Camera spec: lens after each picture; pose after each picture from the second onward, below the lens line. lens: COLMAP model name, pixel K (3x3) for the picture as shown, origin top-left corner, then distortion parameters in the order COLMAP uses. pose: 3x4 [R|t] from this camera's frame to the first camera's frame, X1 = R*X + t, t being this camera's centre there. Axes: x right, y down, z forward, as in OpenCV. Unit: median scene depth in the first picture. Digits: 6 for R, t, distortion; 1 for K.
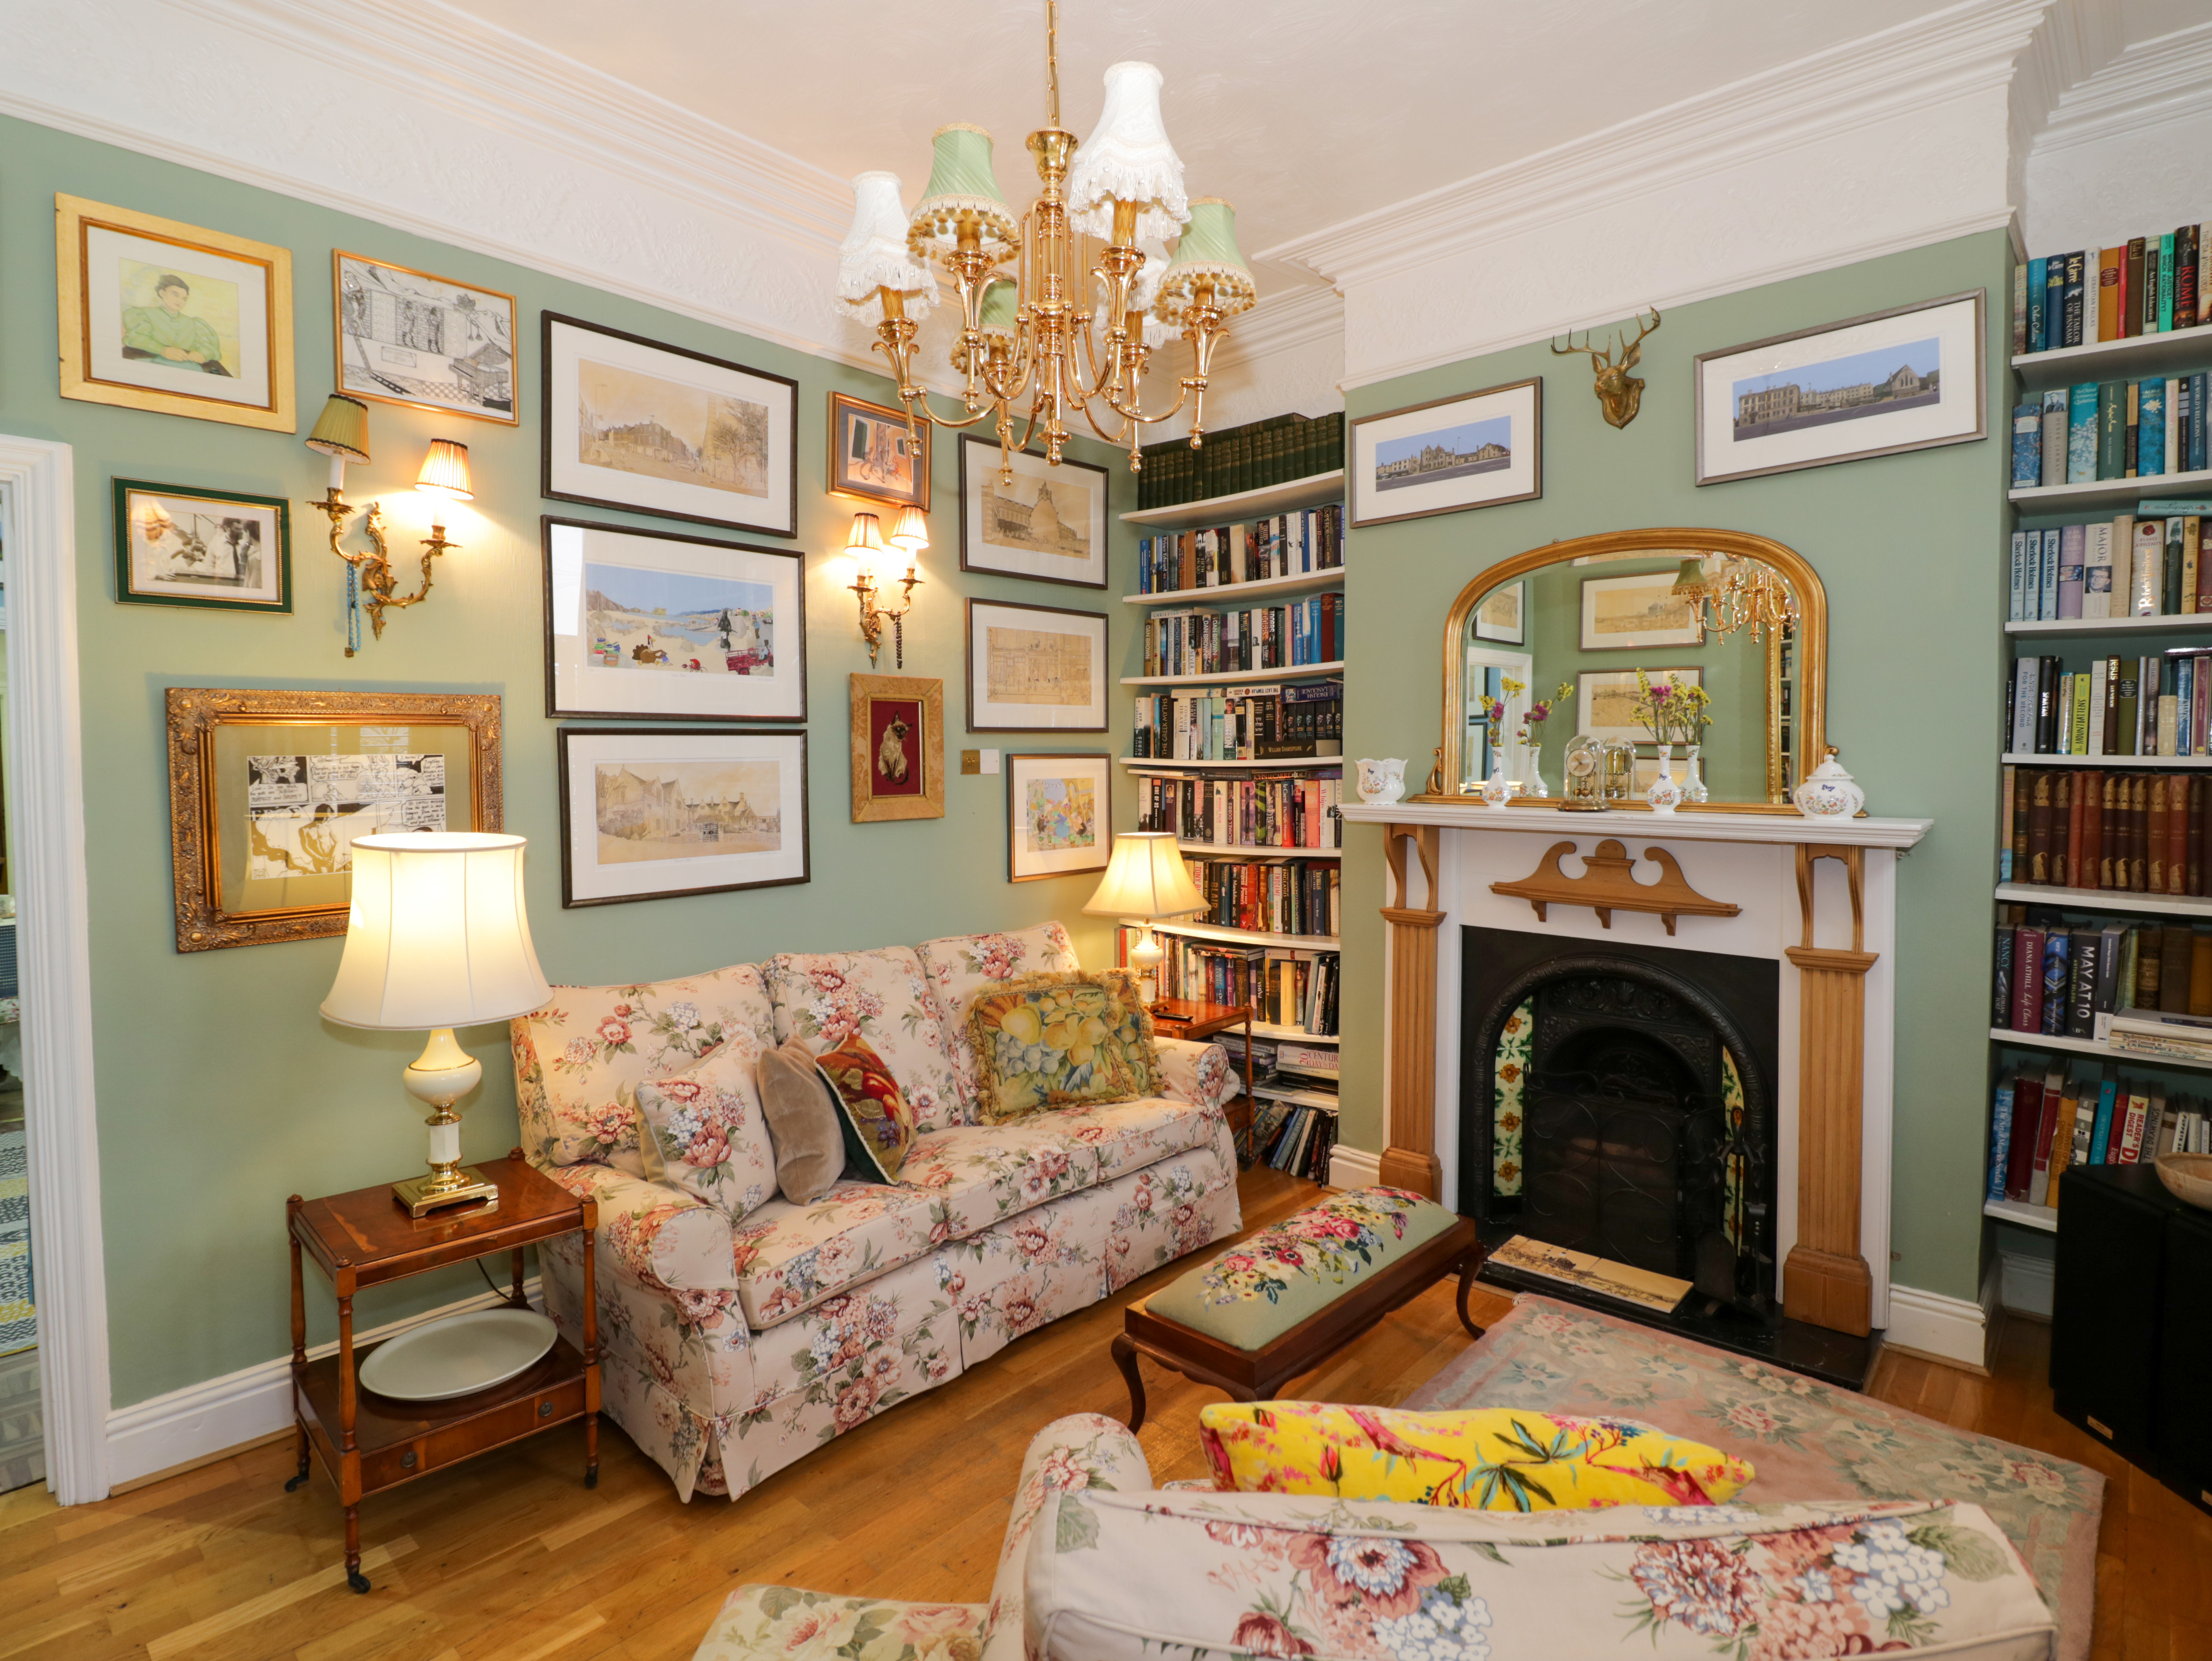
lens RADIAL K [[1143.8, 0, 1096.3], [0, 1143.8, 805.2], [0, 0, 1]] dist [0.002759, -0.014406]
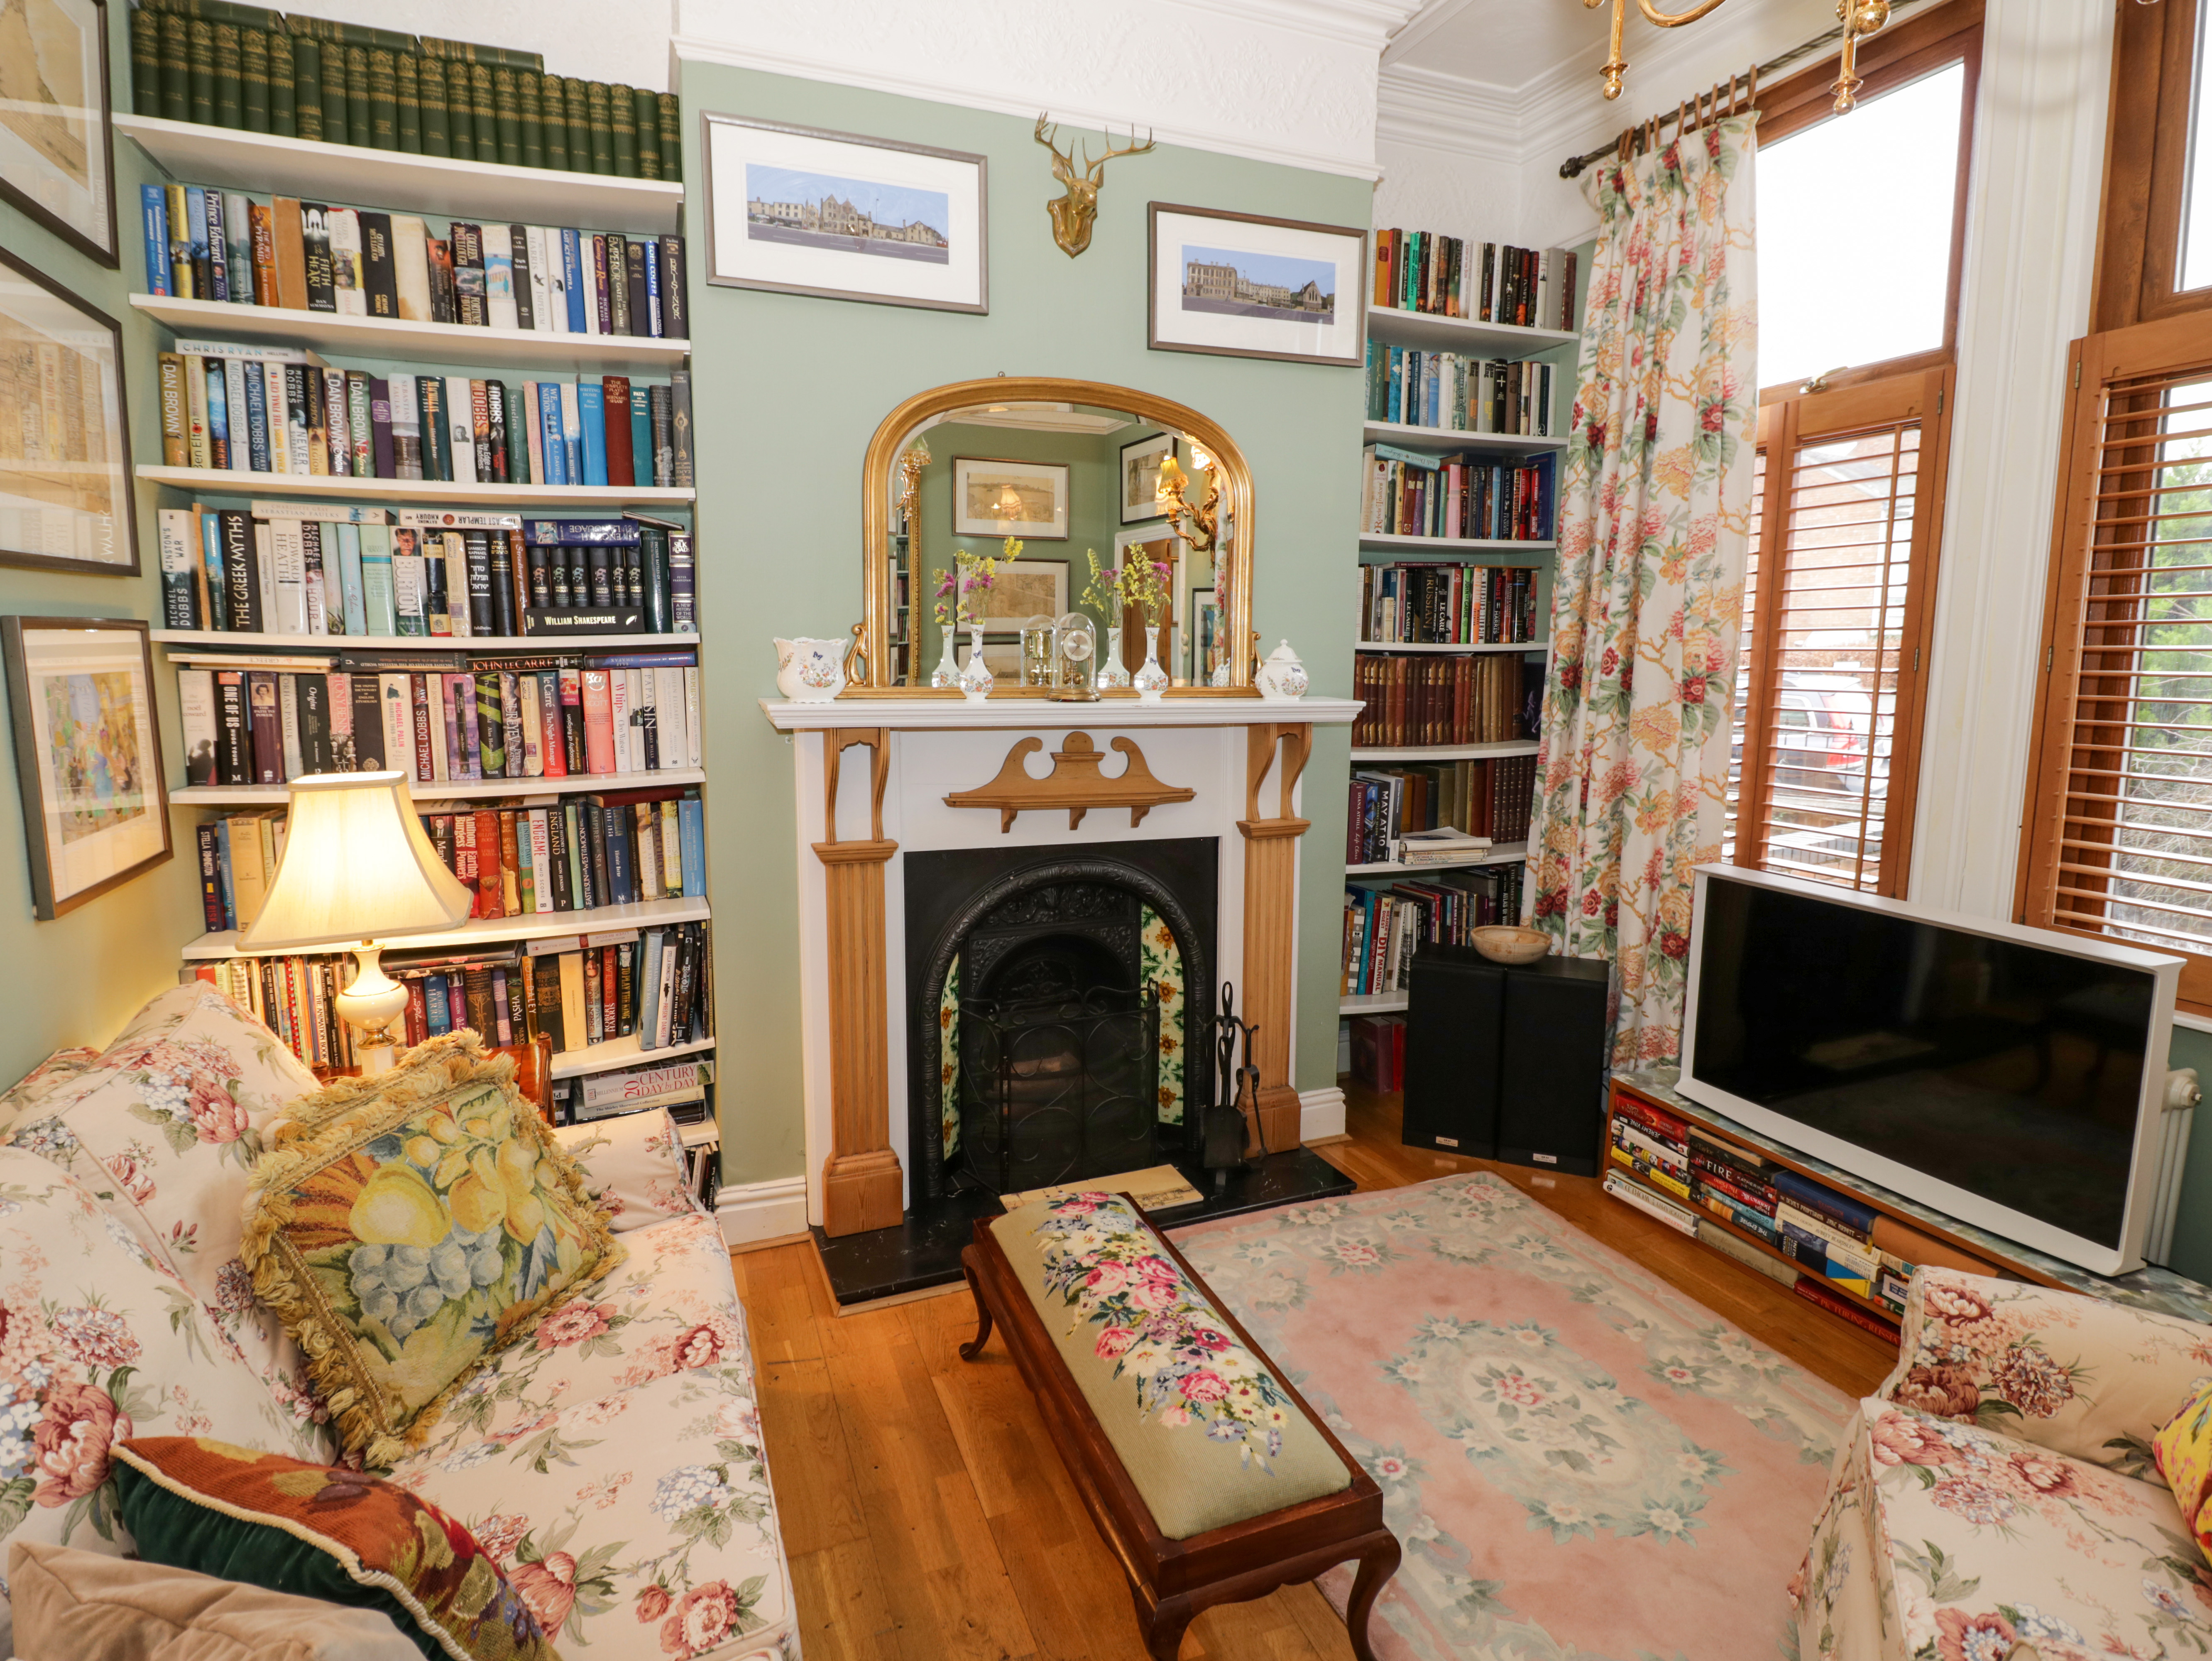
lens RADIAL K [[1153.4, 0, 1106.9], [0, 1153.4, 804.3], [0, 0, 1]] dist [0.004659, -0.015810]
pose [[0.428509, -0.116147, 0.896041, -0.351202], [0.028319, 0.992943, 0.115165, -0.016655], [-0.903094, -0.023974, 0.428774, 0.570786]]
